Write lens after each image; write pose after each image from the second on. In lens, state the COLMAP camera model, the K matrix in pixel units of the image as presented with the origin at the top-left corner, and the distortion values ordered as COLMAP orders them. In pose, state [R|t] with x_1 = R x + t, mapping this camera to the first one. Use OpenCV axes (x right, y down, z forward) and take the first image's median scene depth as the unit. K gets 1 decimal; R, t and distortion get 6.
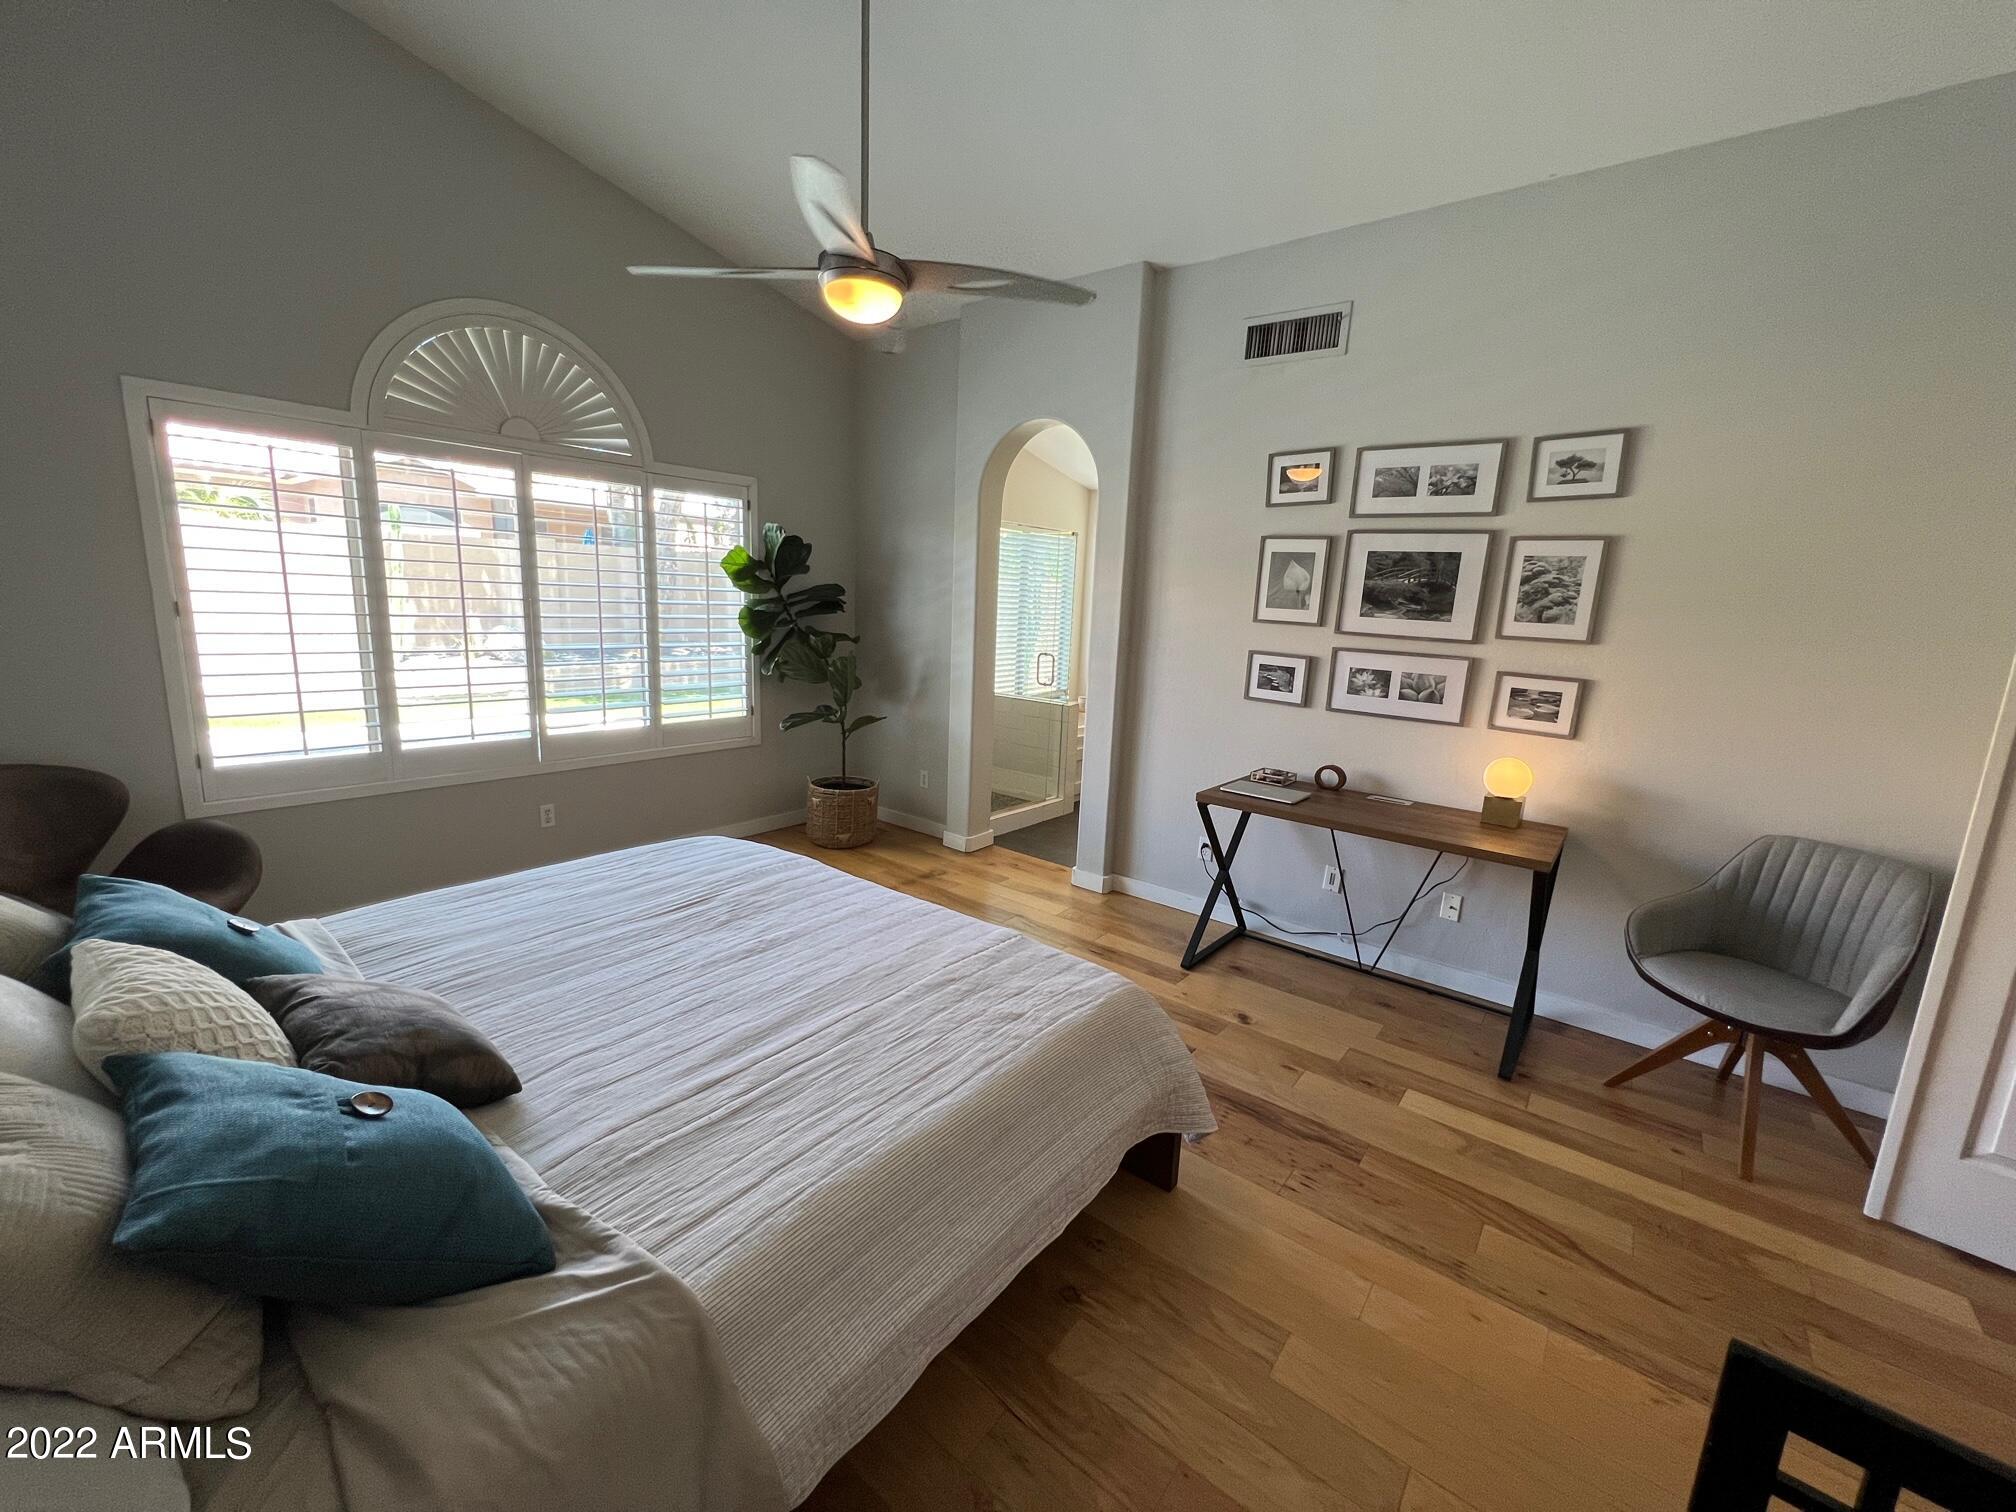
lens RADIAL K [[801.9, 0, 1008.8], [0, 801.9, 750.9], [0, 0, 1]] dist [-0.000759, 0.000288]
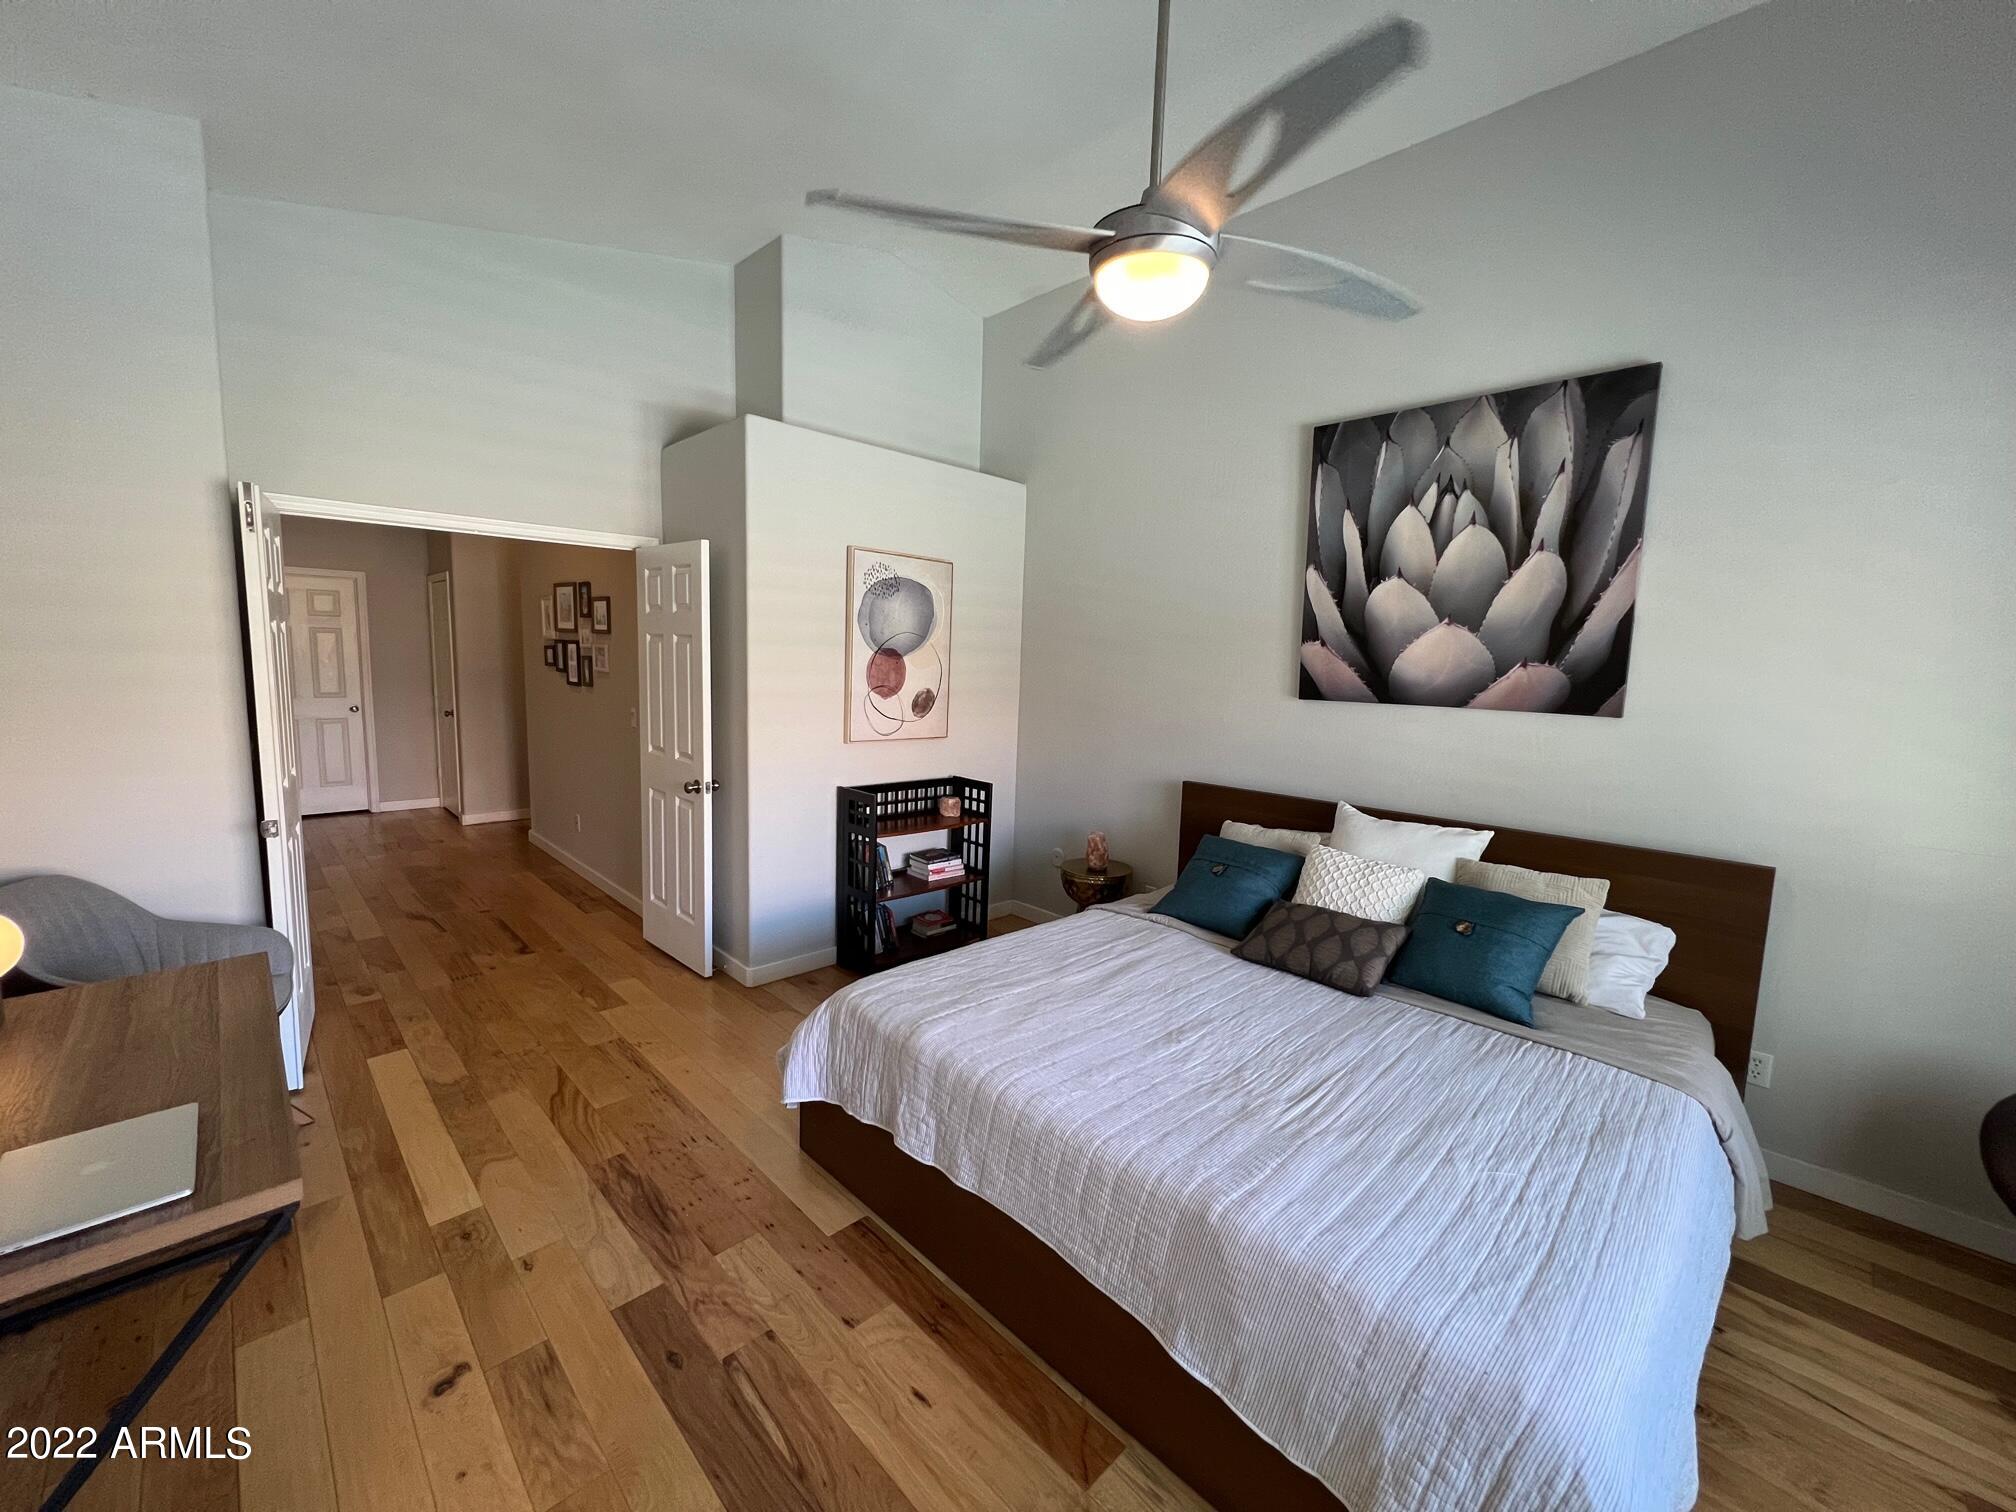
lens RADIAL K [[801.9, 0, 1008.8], [0, 801.9, 750.9], [0, 0, 1]] dist [-0.000759, 0.000288]
pose [[-0.990190, -0.086298, 0.109892, -0.112415], [-0.048881, 0.950725, 0.306157, -0.253711], [-0.130898, 0.297782, -0.945617, 1.185355]]
